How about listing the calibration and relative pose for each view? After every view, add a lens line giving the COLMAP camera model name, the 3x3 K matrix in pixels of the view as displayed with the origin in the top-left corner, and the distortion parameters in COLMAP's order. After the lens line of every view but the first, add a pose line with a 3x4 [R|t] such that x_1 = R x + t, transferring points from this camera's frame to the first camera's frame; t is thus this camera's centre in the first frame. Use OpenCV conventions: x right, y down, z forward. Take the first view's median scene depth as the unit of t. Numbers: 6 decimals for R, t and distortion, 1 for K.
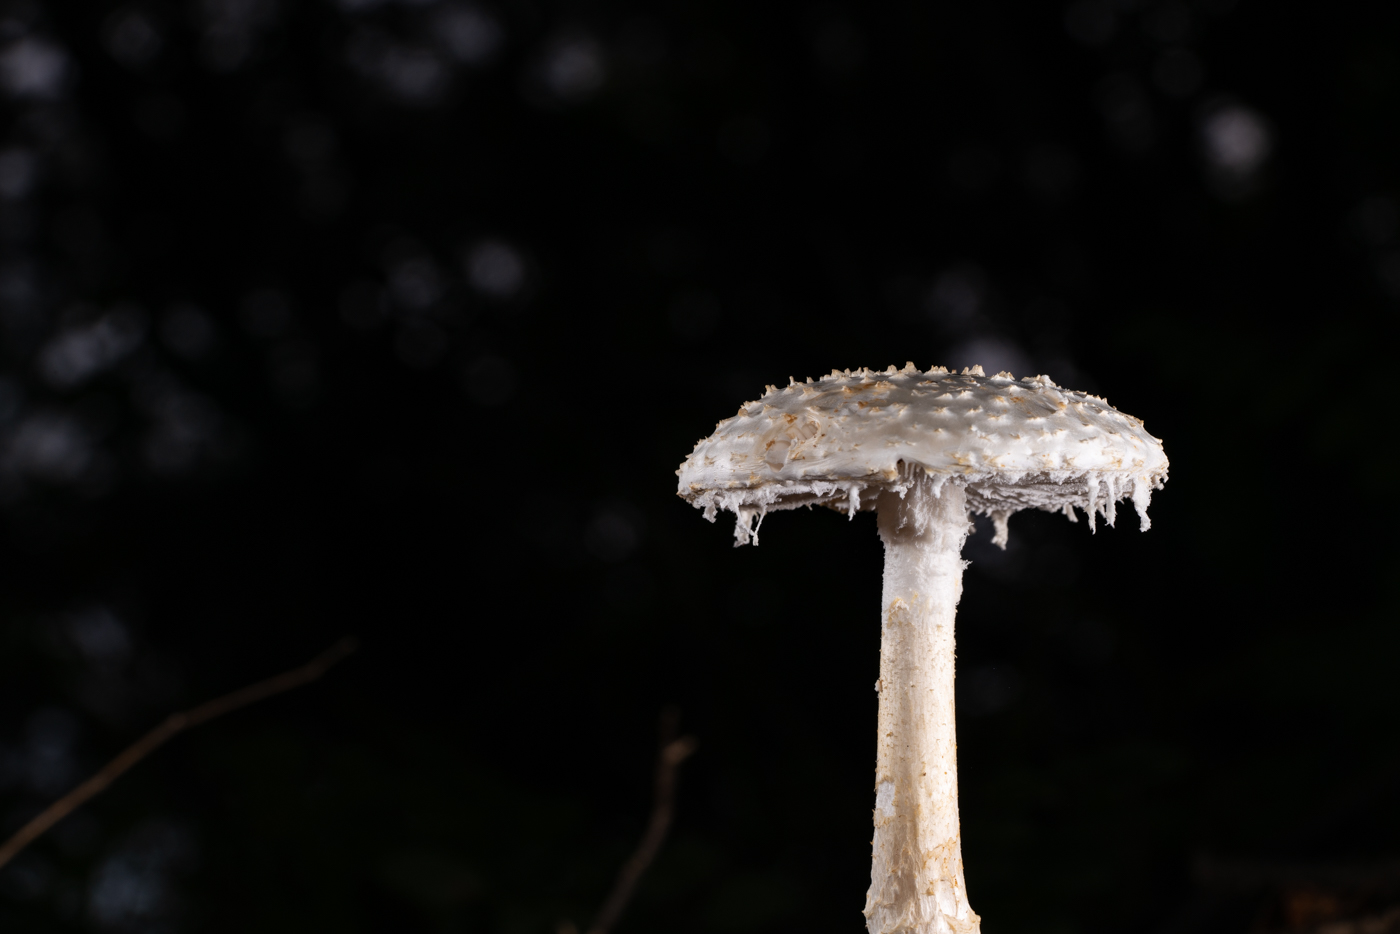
lens RADIAL K [[5311.2, 0, 700.0], [0, 5311.2, 467.0], [0, 0, 1]] dist [-0.094217, -2.098575]
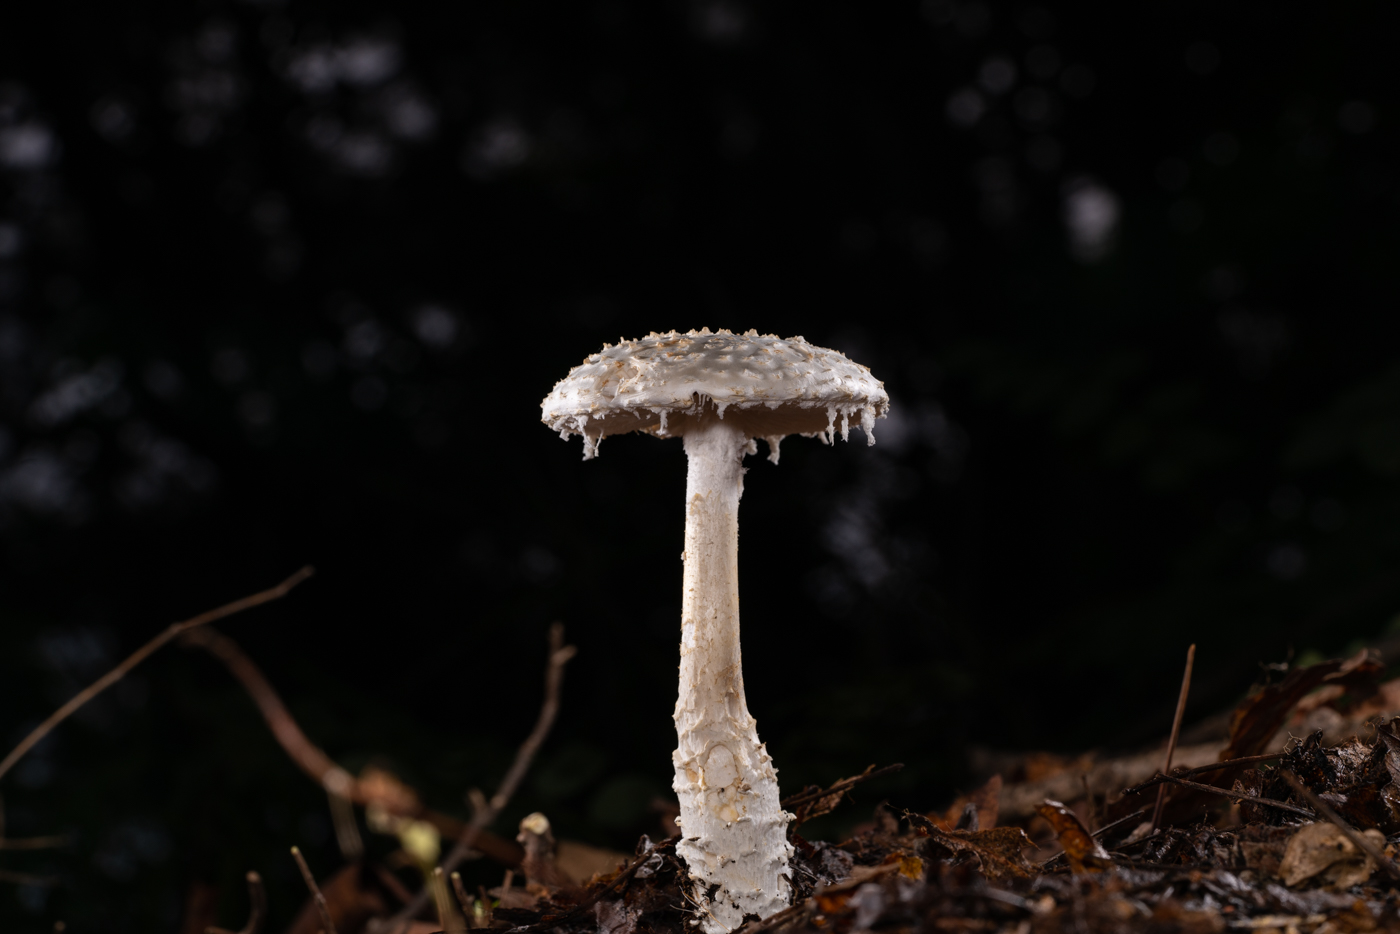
lens RADIAL K [[5311.2, 0, 700.0], [0, 5311.2, 467.0], [0, 0, 1]] dist [-0.094217, -2.098575]
pose [[0.999963, 0.000323, 0.008632, 0.025814], [-0.000165, 0.999833, -0.018300, 0.043484], [-0.008636, 0.018298, 0.999795, -0.415245]]
